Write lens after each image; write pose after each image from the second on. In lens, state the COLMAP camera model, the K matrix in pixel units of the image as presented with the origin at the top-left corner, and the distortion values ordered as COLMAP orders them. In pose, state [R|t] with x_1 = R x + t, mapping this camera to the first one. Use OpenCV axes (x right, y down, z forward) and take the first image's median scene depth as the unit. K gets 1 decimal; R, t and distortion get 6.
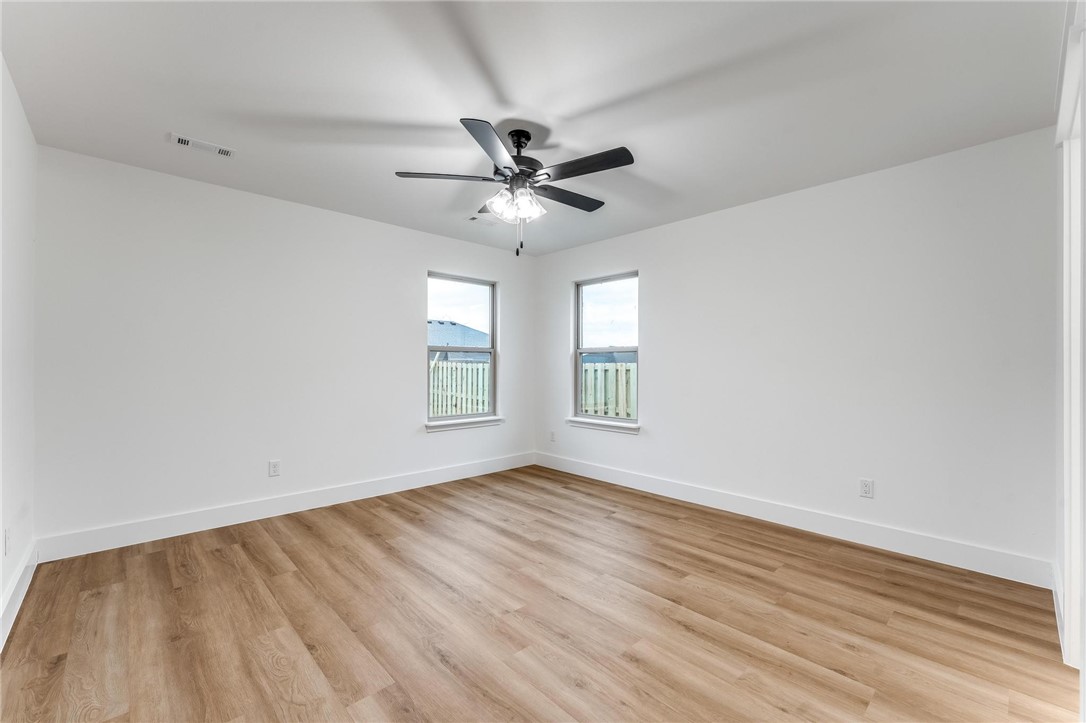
lens RADIAL K [[454.2, 0, 543.4], [0, 454.2, 361.2], [0, 0, 1]] dist [0.000658, -0.000198]
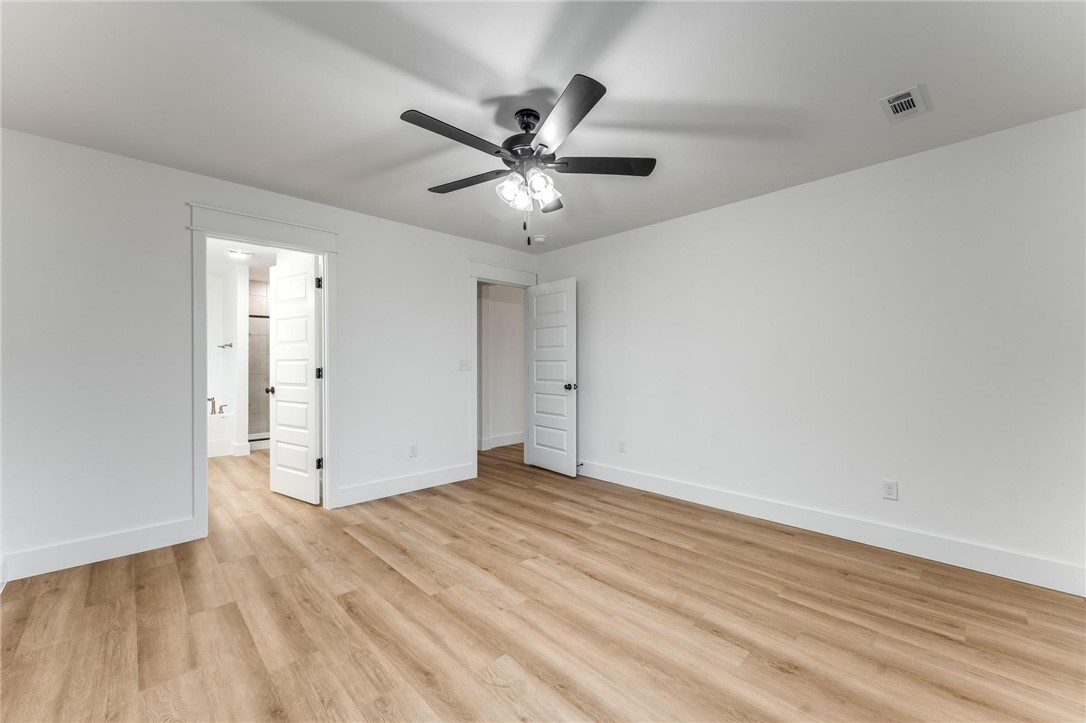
lens RADIAL K [[454.2, 0, 543.4], [0, 454.2, 361.2], [0, 0, 1]] dist [0.000658, -0.000198]
pose [[-0.999920, -0.001609, -0.012551, -0.082246], [-0.001422, 0.999888, -0.014883, 0.017575], [0.012573, -0.014864, -0.999810, 2.099521]]
